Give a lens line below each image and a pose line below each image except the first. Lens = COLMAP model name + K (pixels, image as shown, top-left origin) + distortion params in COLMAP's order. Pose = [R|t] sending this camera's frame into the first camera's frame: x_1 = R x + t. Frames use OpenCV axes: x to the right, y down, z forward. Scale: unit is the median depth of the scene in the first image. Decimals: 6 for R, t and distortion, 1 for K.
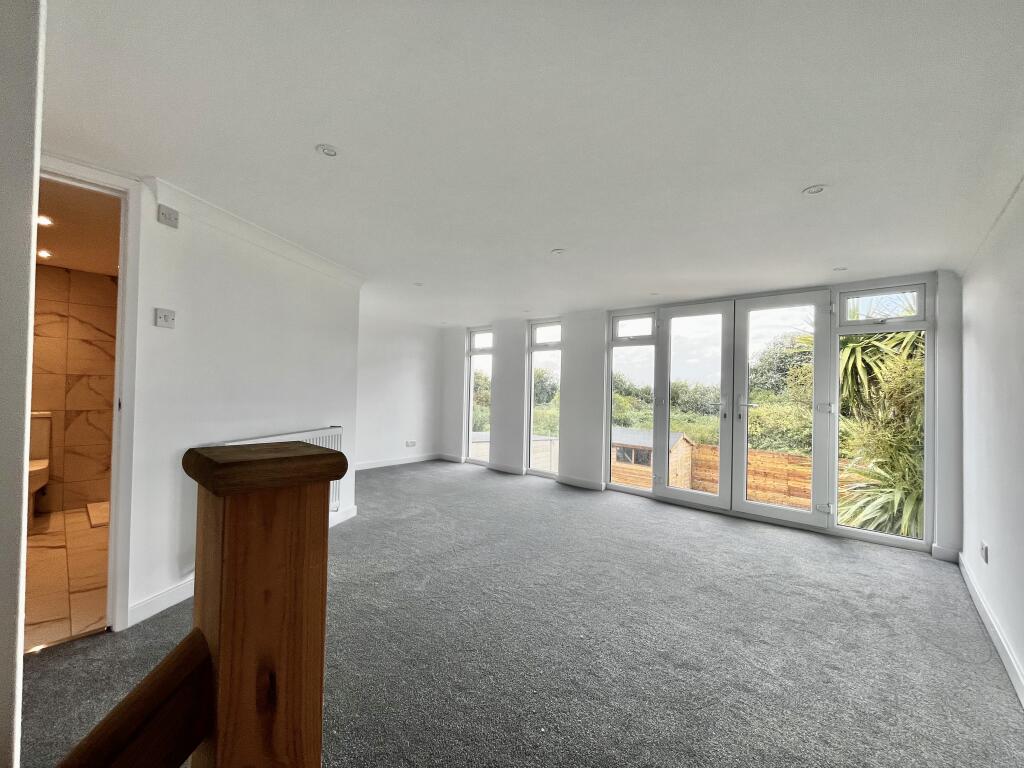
lens RADIAL K [[415.9, 0, 510.6], [0, 415.9, 386.0], [0, 0, 1]] dist [0.001714, -0.000346]
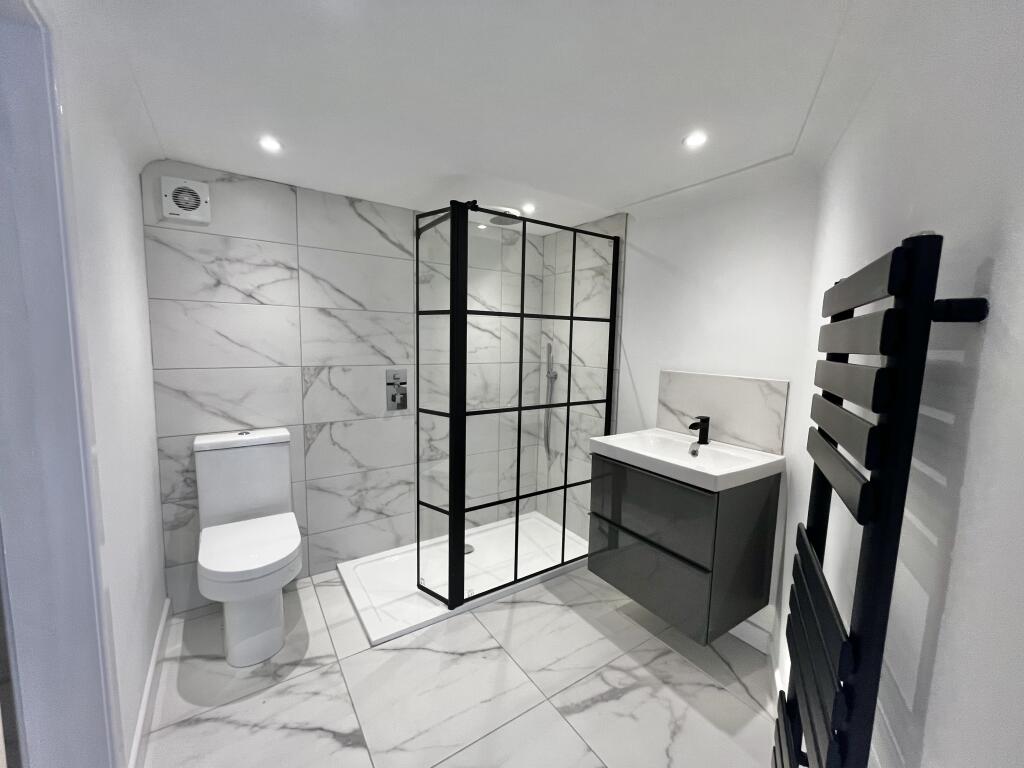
lens RADIAL K [[415.9, 0, 511.6], [0, 415.9, 383.0], [0, 0, 1]] dist [0.001714, -0.000346]
pose [[0.972231, 0.032391, -0.231772, -0.614684], [-0.004570, 0.992814, 0.119580, -0.077069], [0.233980, -0.115200, 0.965392, 0.471269]]
